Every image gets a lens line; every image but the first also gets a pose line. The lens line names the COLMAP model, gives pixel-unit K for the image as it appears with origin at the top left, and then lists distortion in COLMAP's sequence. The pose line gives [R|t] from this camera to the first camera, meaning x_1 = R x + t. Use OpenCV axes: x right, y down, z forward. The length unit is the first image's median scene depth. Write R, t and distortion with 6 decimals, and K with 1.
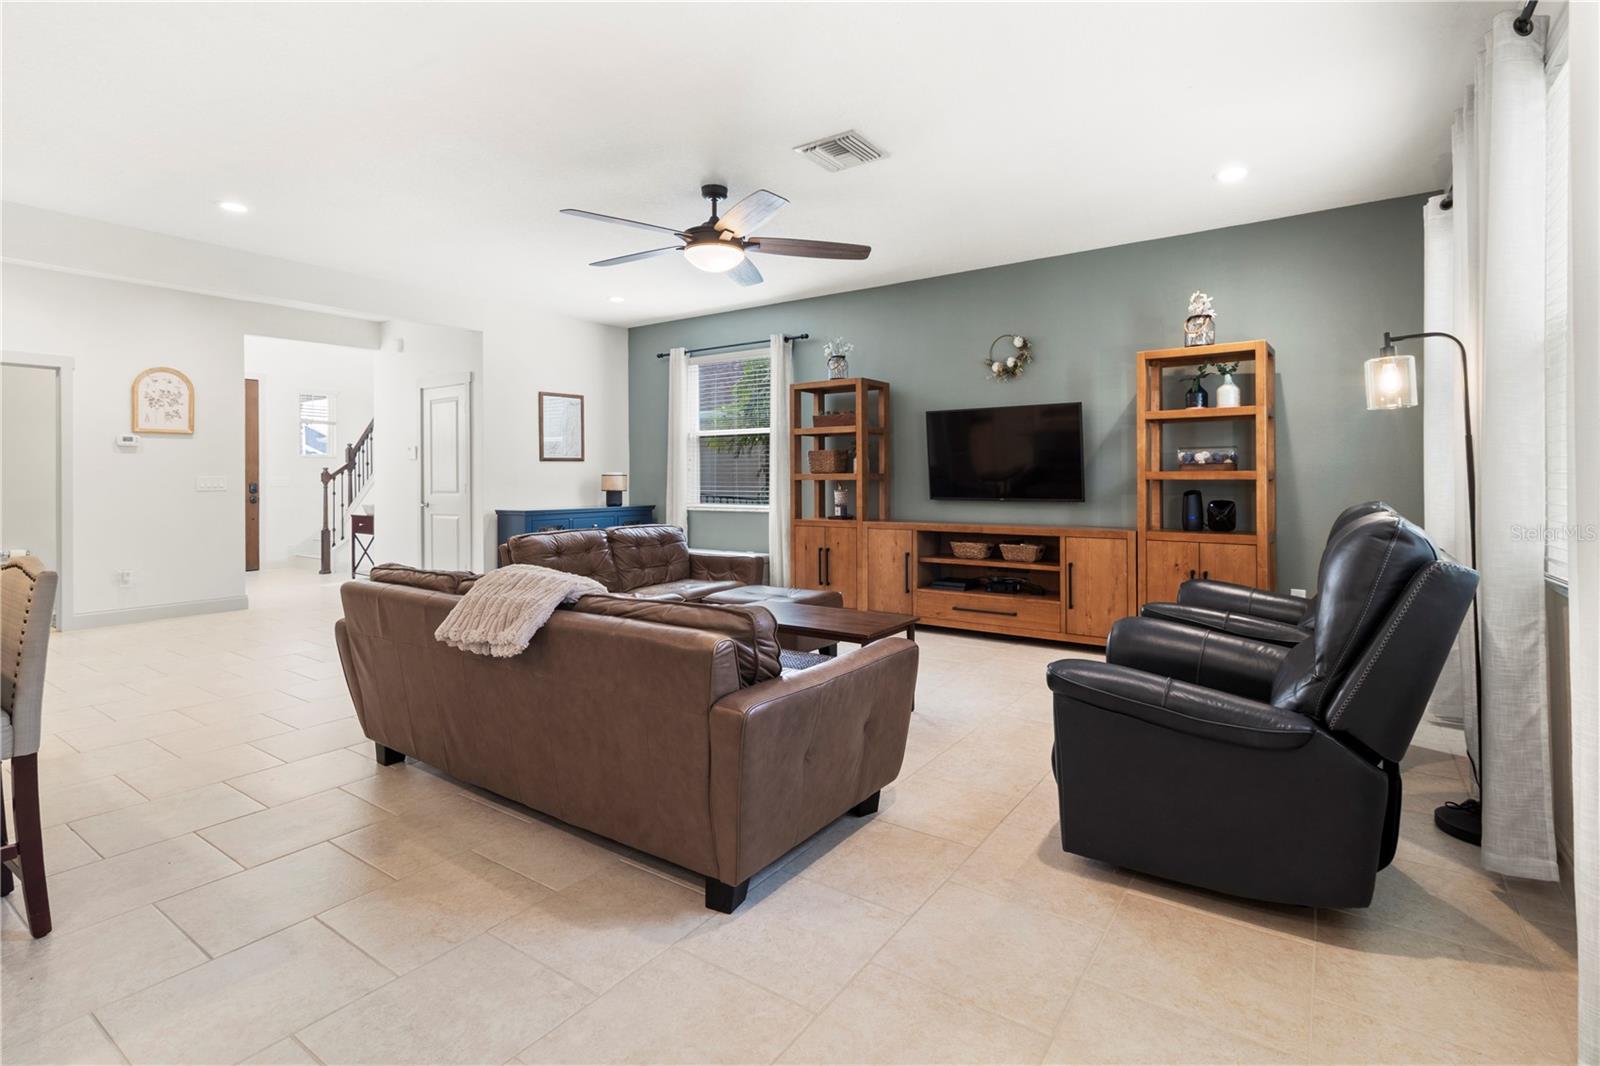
lens RADIAL K [[758.1, 0, 818.1], [0, 758.1, 469.2], [0, 0, 1]] dist [0.001346, 0.000530]
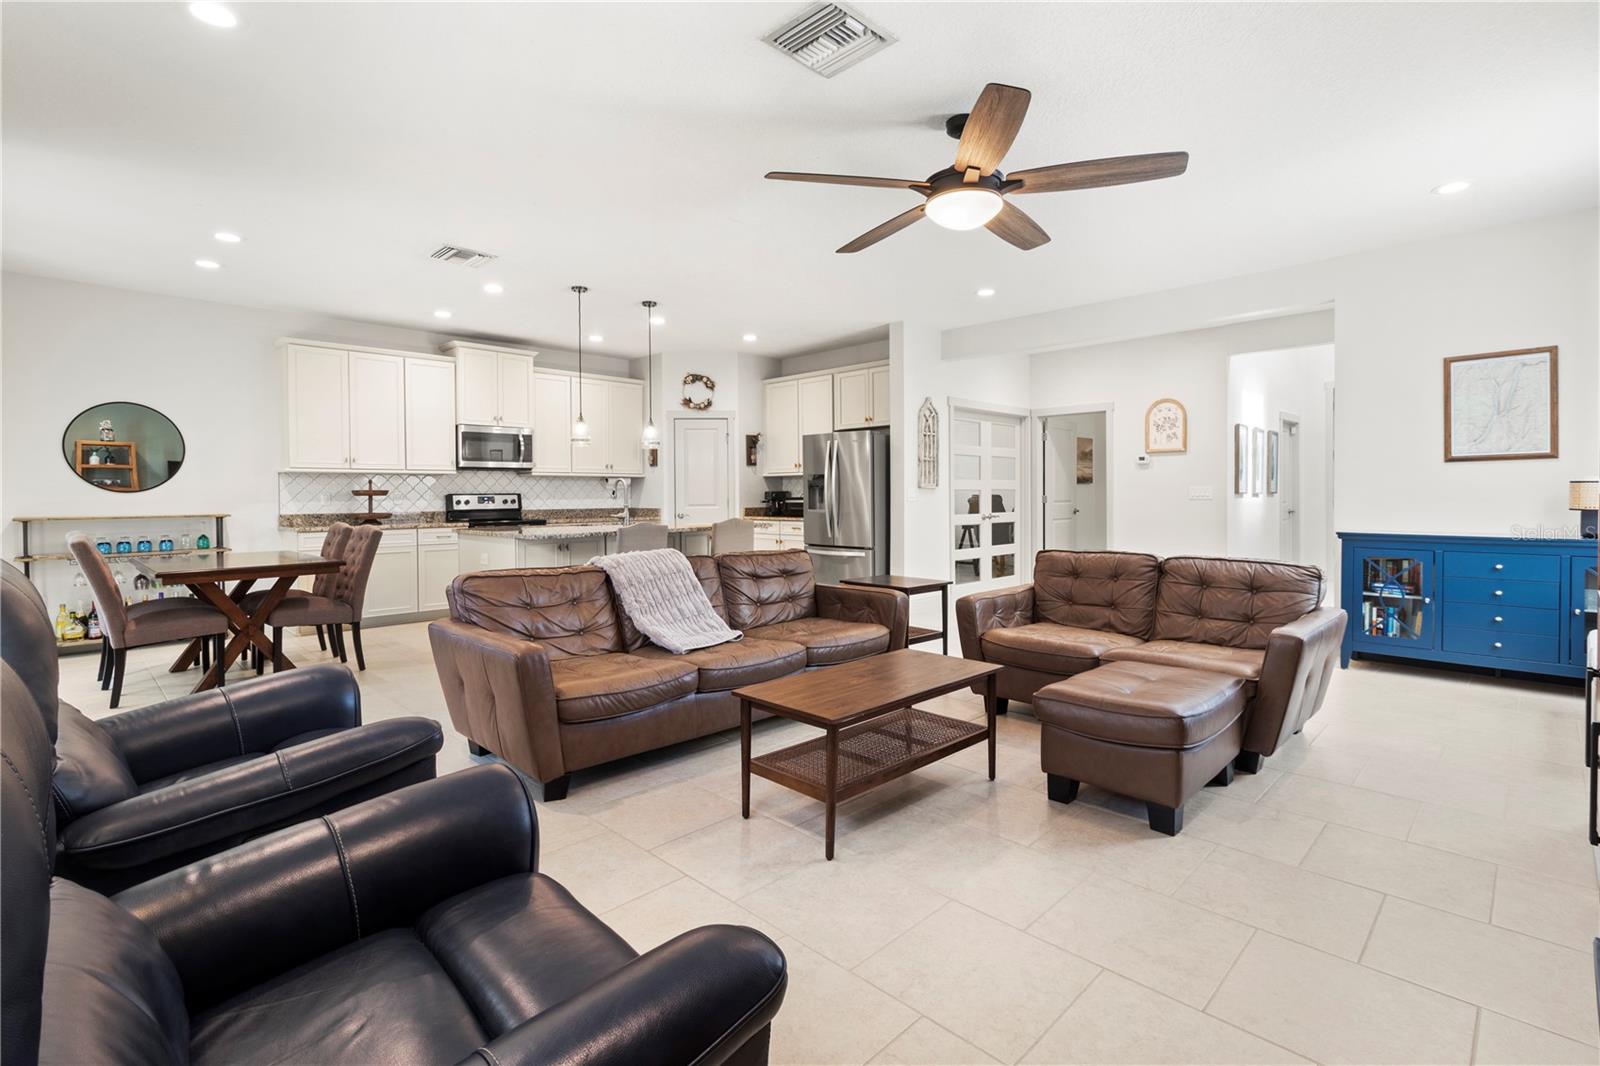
lens RADIAL K [[744.7, 0, 817.9], [0, 744.7, 505.4], [0, 0, 1]] dist [0.000537, 0.000966]
pose [[-0.175535, 0.022190, -0.984223, 0.442091], [0.017272, 0.999661, 0.019457, 0.006003], [0.984322, -0.013584, -0.175858, 0.662118]]
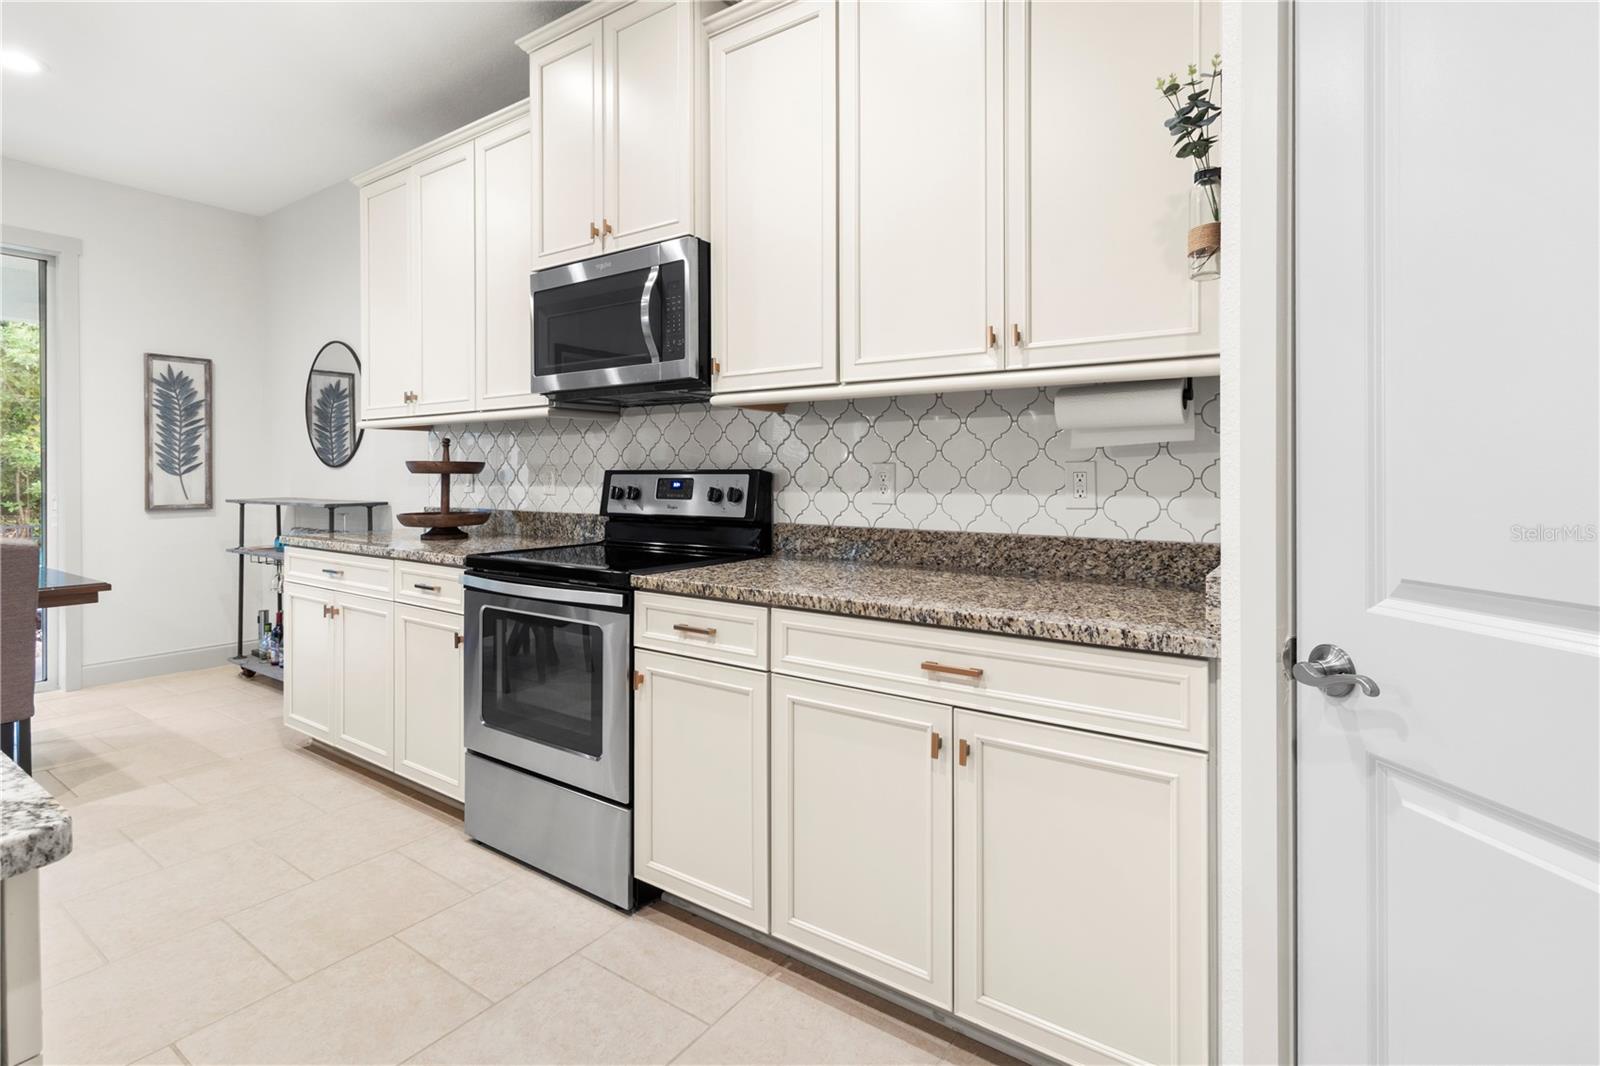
lens RADIAL K [[759.3, 0, 818.2], [0, 759.3, 473.9], [0, 0, 1]] dist [0.002993, -0.000668]
pose [[-0.999988, 0.004140, 0.002445, -0.761329], [0.004113, 0.999932, -0.010924, 0.008313], [-0.002490, -0.010914, -0.999937, 0.327627]]
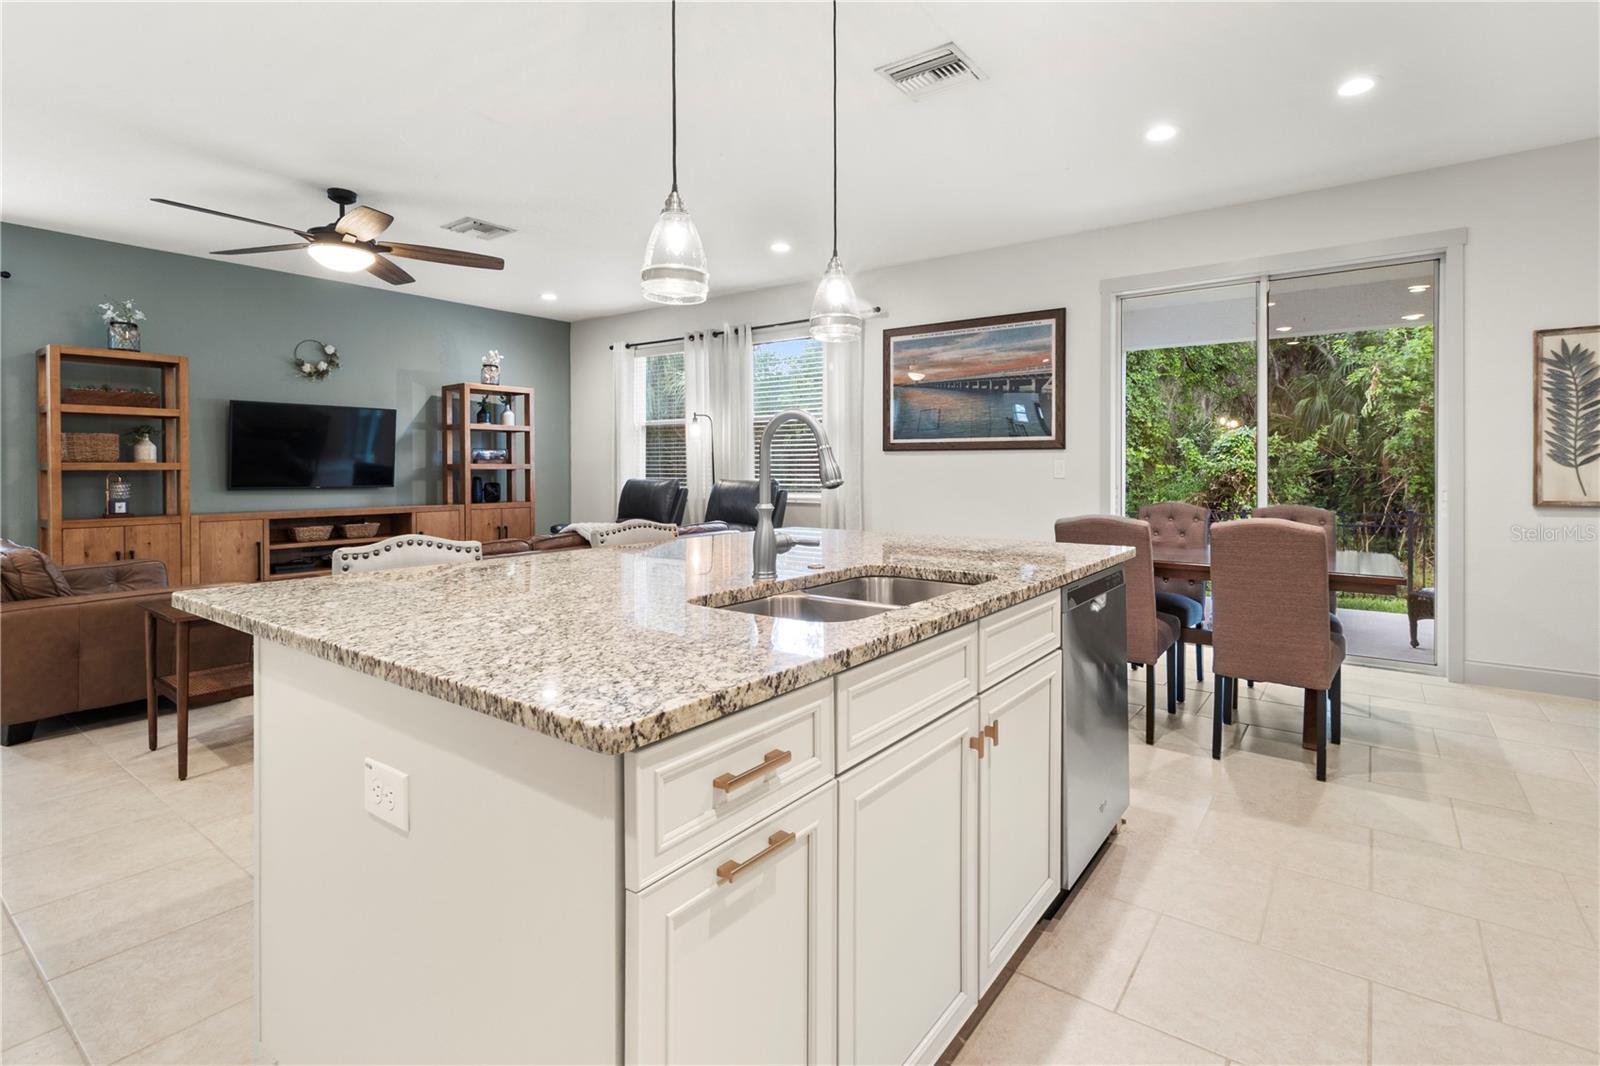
lens RADIAL K [[759.3, 0, 818.2], [0, 759.3, 473.9], [0, 0, 1]] dist [0.002993, -0.000668]
pose [[0.034771, -0.004905, 0.999383, -0.790716], [-0.008675, 0.999949, 0.005210, 0.007035], [-0.999358, -0.008851, 0.034727, 0.200072]]
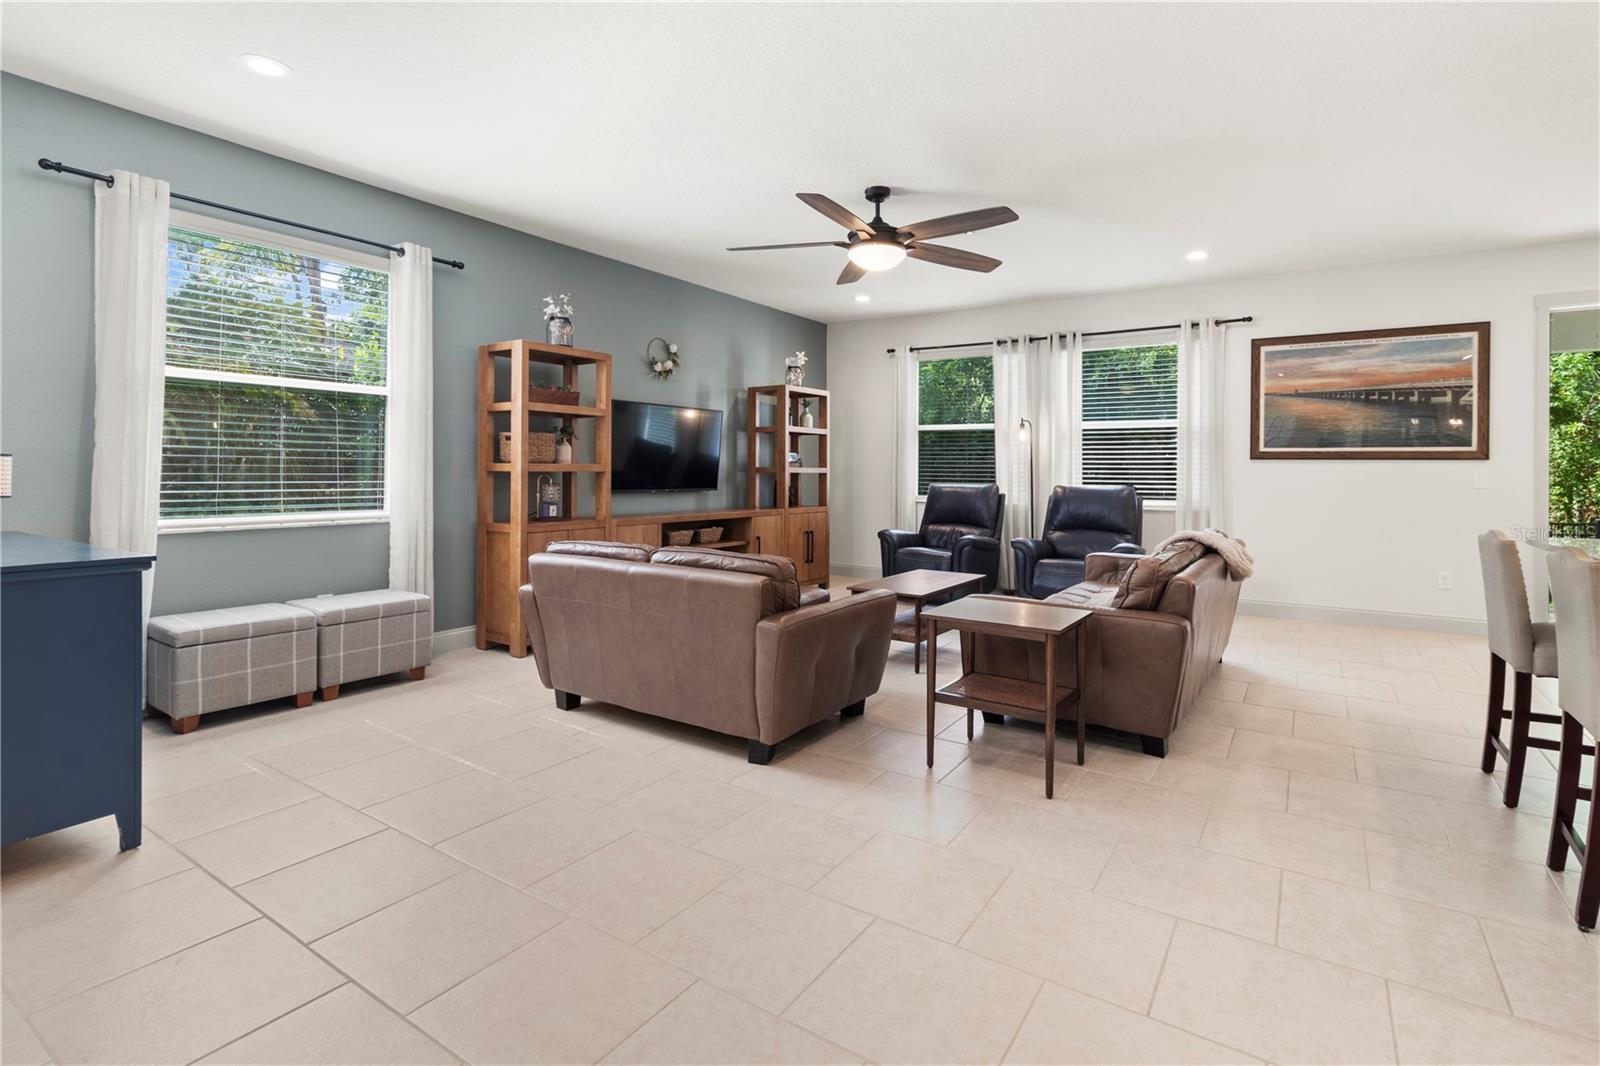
lens RADIAL K [[758.1, 0, 818.1], [0, 758.1, 469.2], [0, 0, 1]] dist [0.001346, 0.000530]
pose [[-0.019430, 0.006532, 0.999790, -0.783240], [-0.018173, 0.999811, -0.006886, 0.012011], [-0.999646, -0.018303, -0.019308, 0.738047]]
